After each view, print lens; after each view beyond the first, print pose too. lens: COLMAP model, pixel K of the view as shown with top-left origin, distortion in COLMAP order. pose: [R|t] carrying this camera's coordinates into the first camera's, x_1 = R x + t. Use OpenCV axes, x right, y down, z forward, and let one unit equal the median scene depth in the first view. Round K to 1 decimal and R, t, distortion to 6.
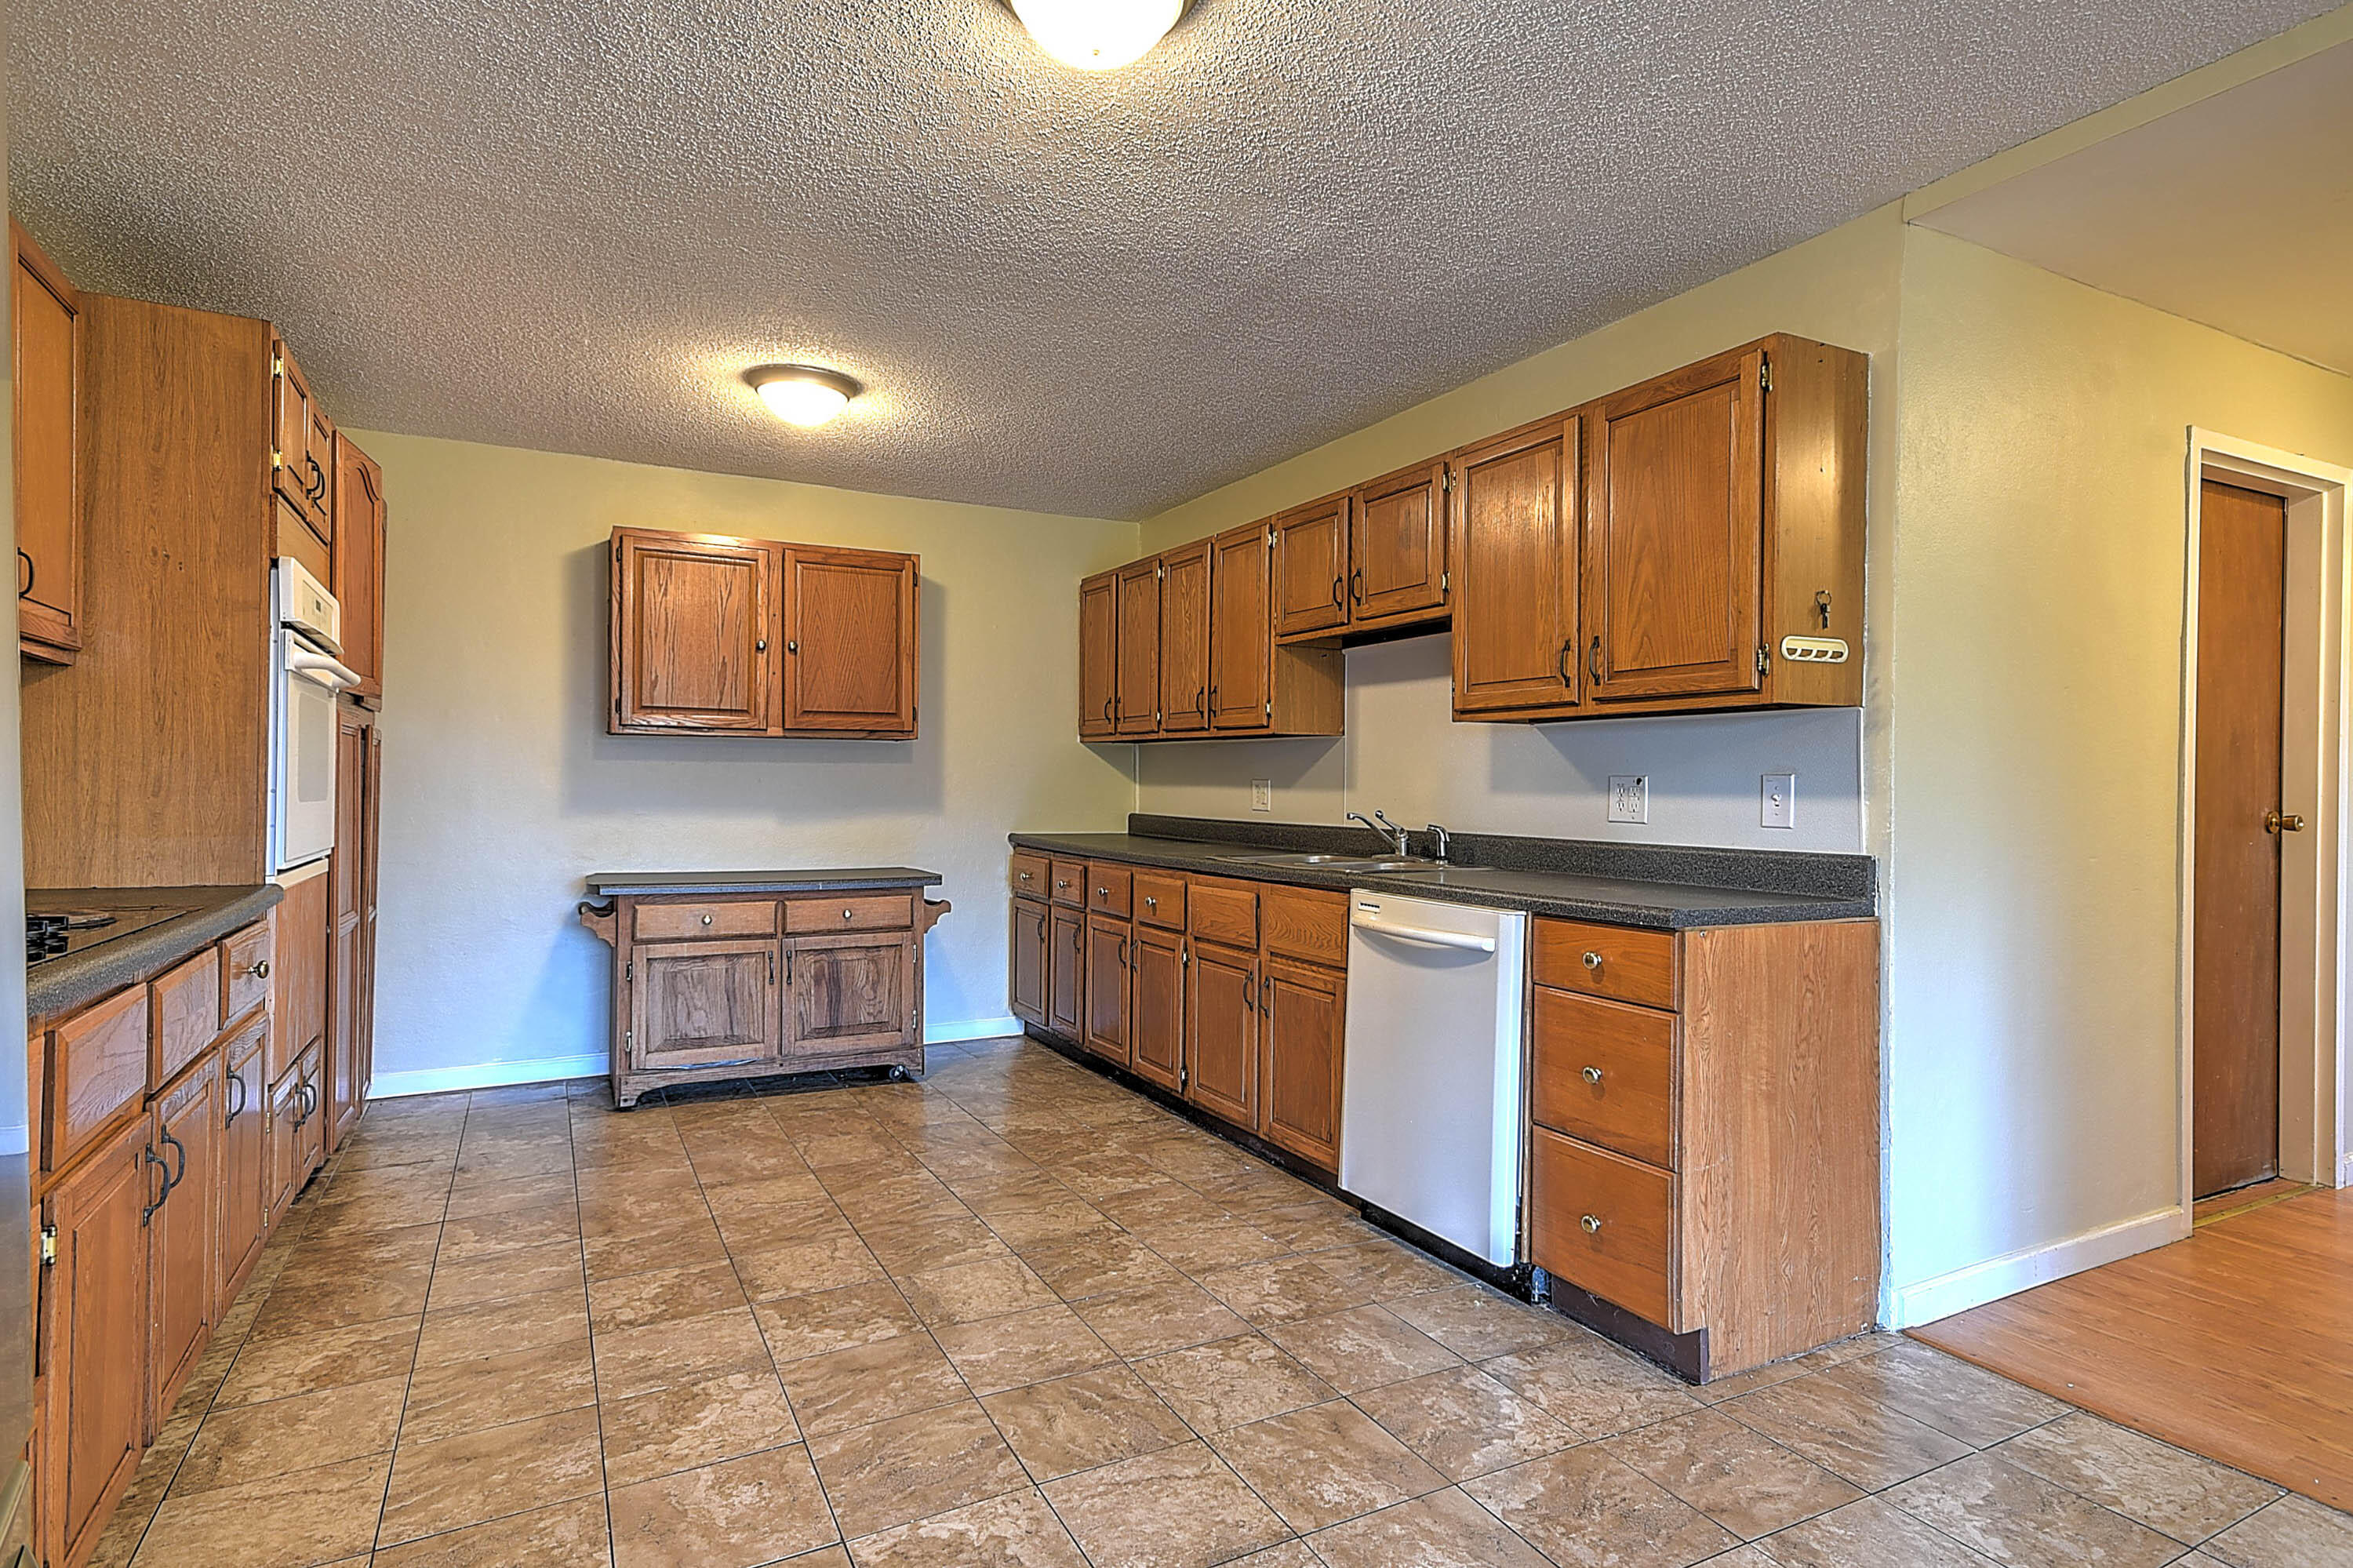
lens RADIAL K [[1213.2, 0, 1185.7], [0, 1213.2, 781.3], [0, 0, 1]] dist [0.011867, 0.002283]
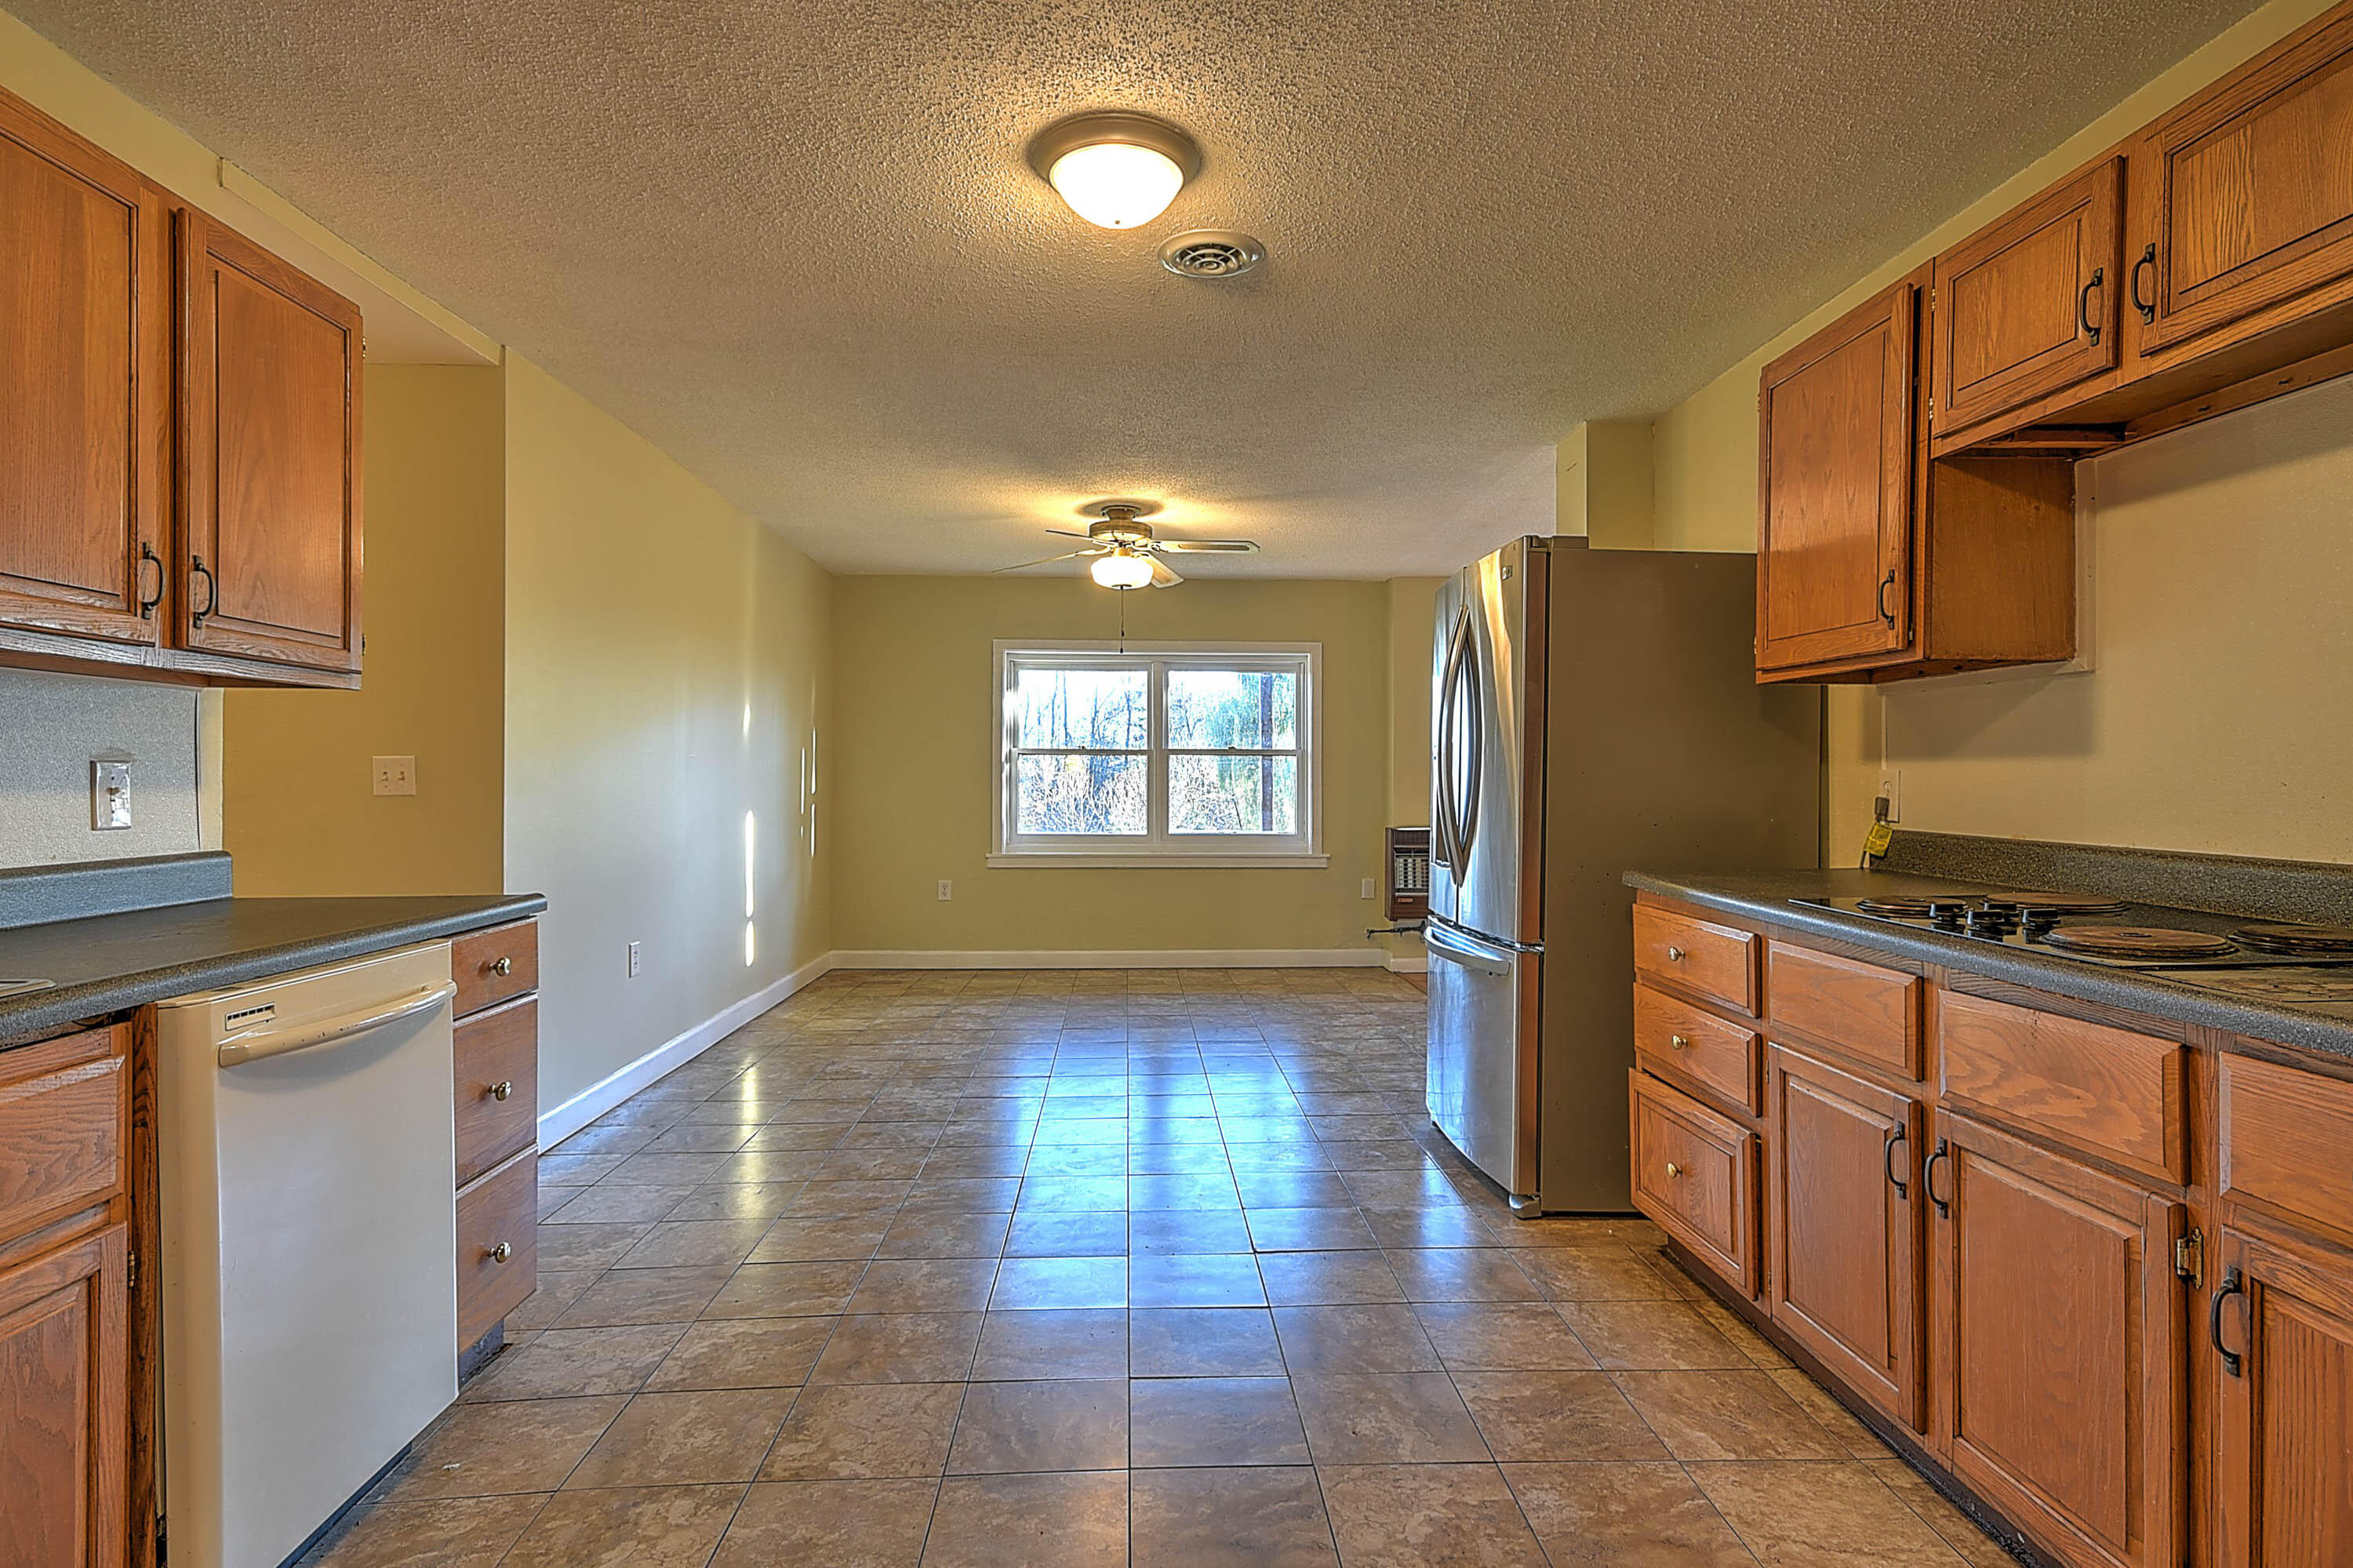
lens RADIAL K [[1213.2, 0, 1182.6], [0, 1213.2, 785.4], [0, 0, 1]] dist [0.011867, 0.002283]
pose [[-0.903082, -0.011399, 0.429317, -0.492313], [-0.009076, 0.999931, 0.007456, -0.002448], [-0.429373, 0.002837, -0.903123, 1.502770]]
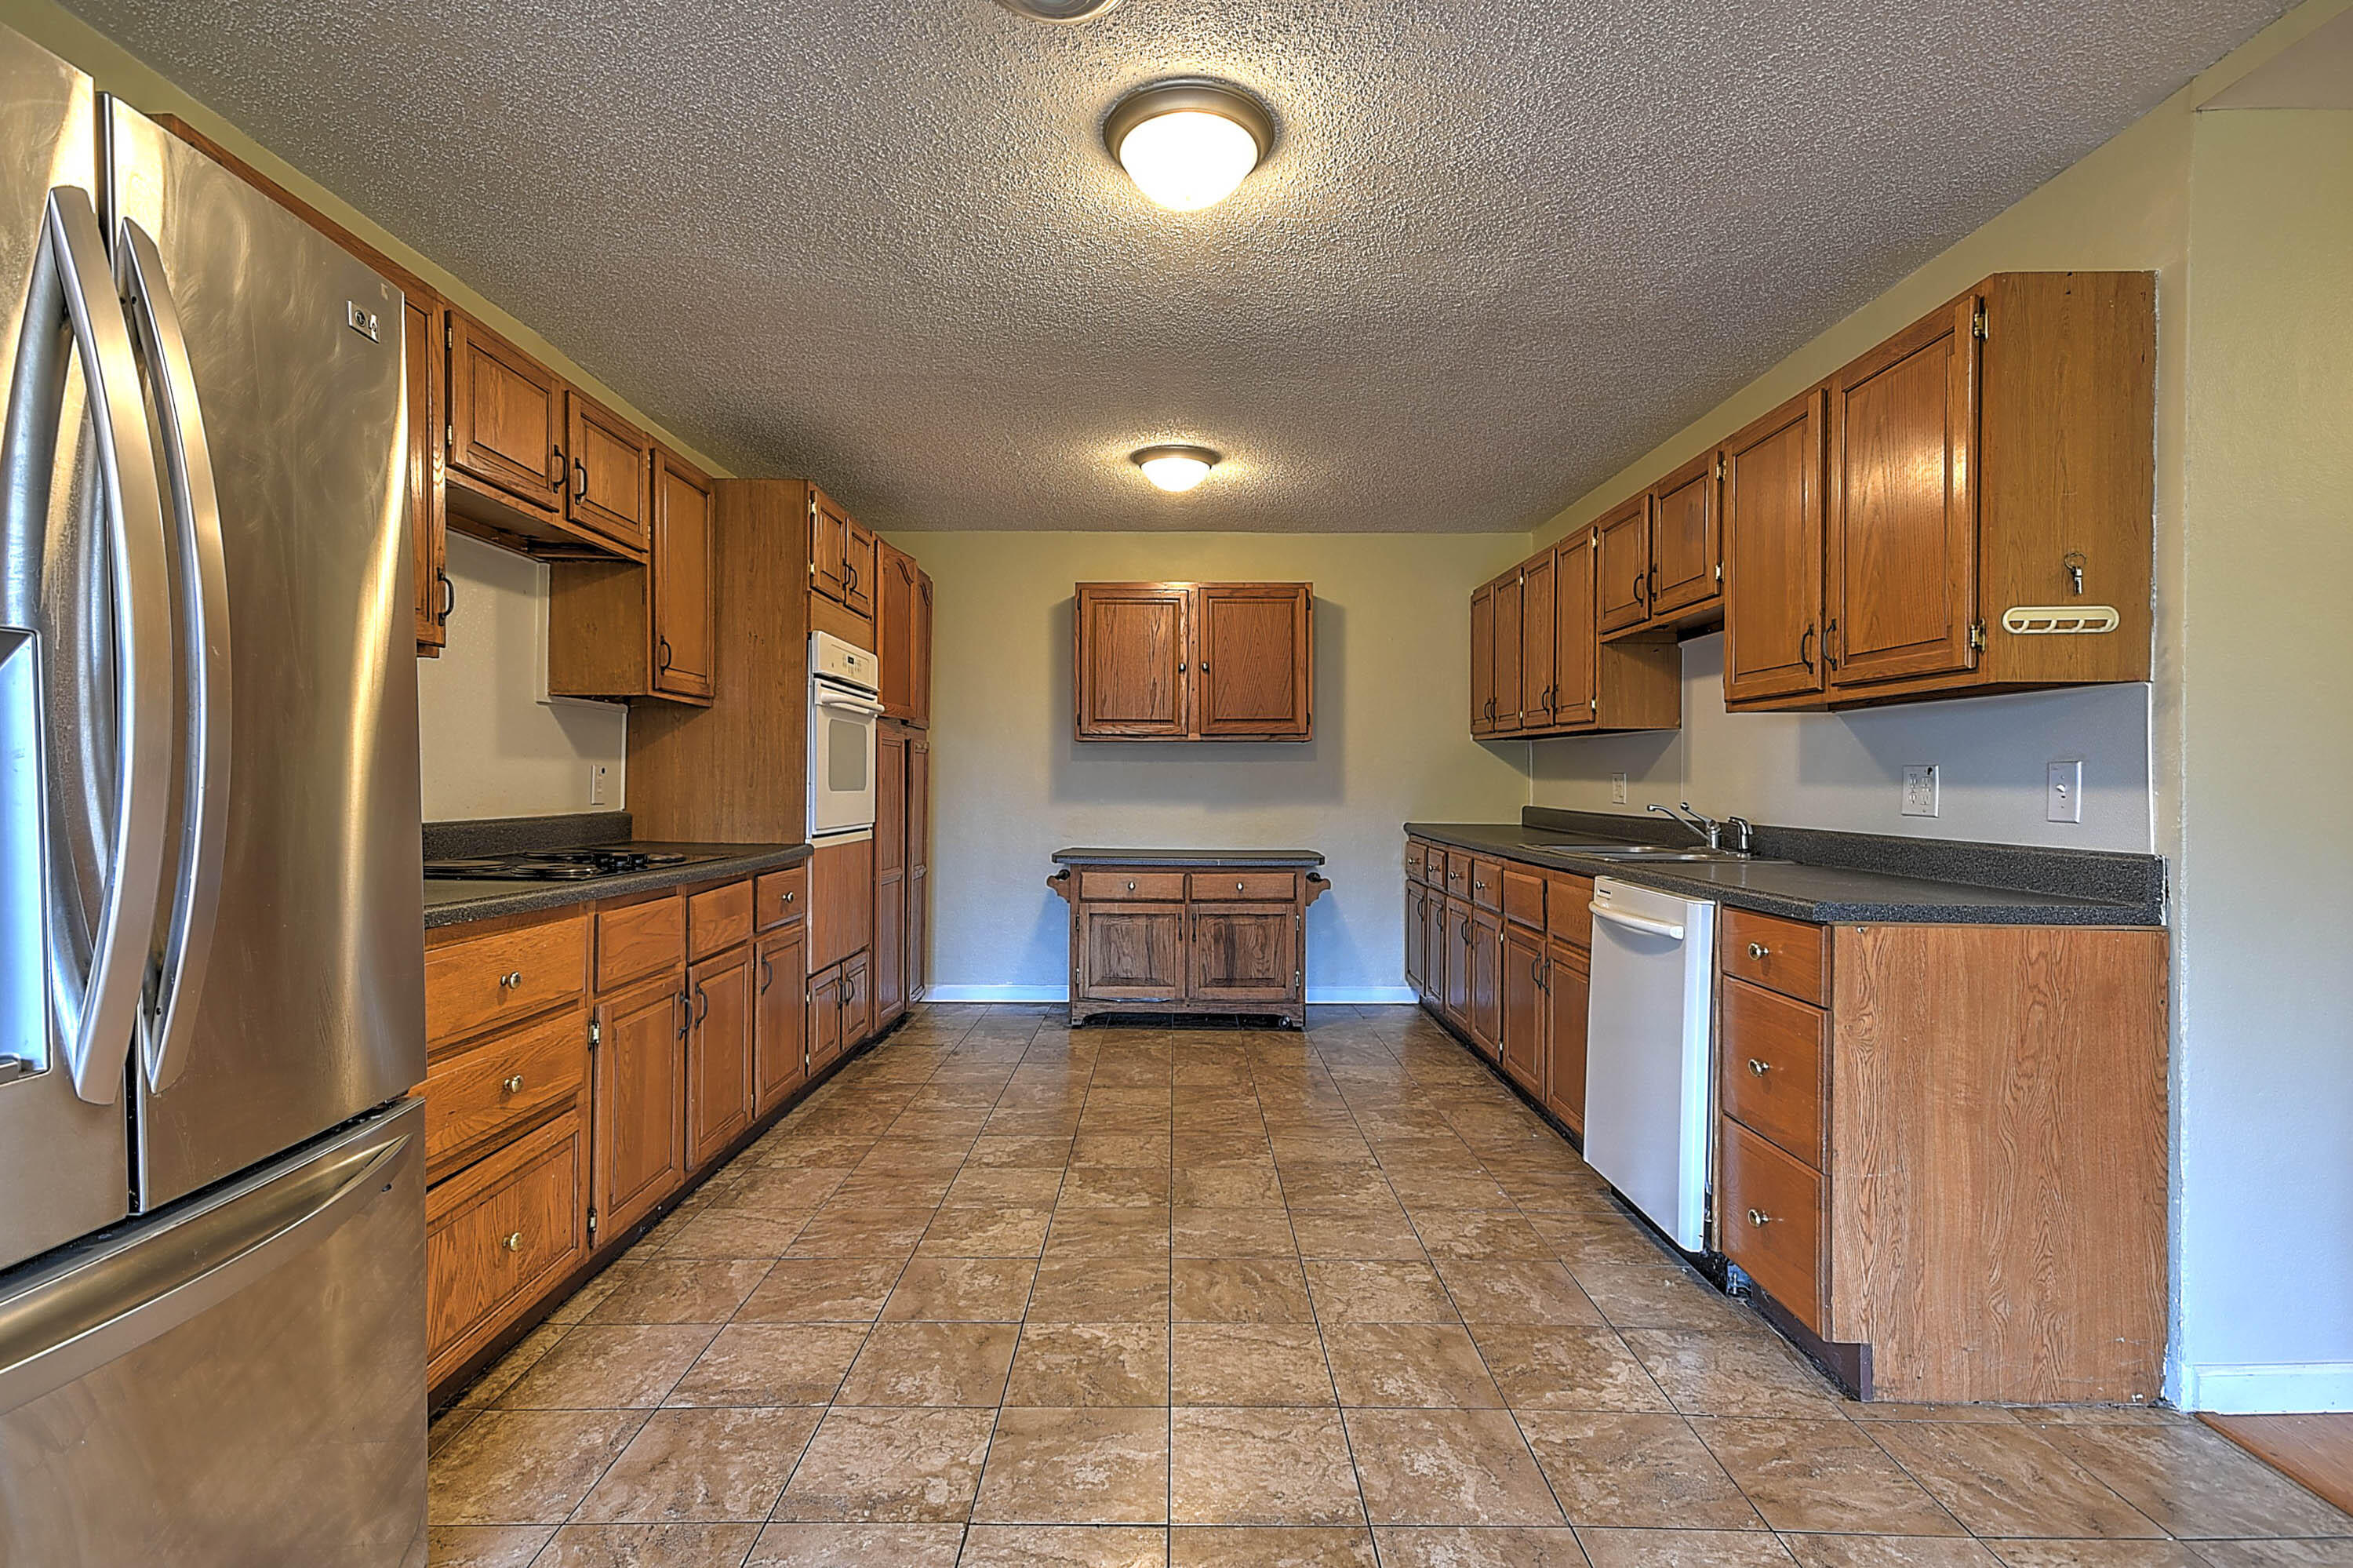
lens RADIAL K [[1117.8, 0, 1165.7], [0, 1117.8, 782.3], [0, 0, 1]] dist [0.002310, -0.001481]
pose [[0.879347, -0.002823, -0.476172, 0.320535], [0.004123, 0.999990, 0.001686, 0.005513], [0.476163, -0.003446, 0.879350, -0.025327]]
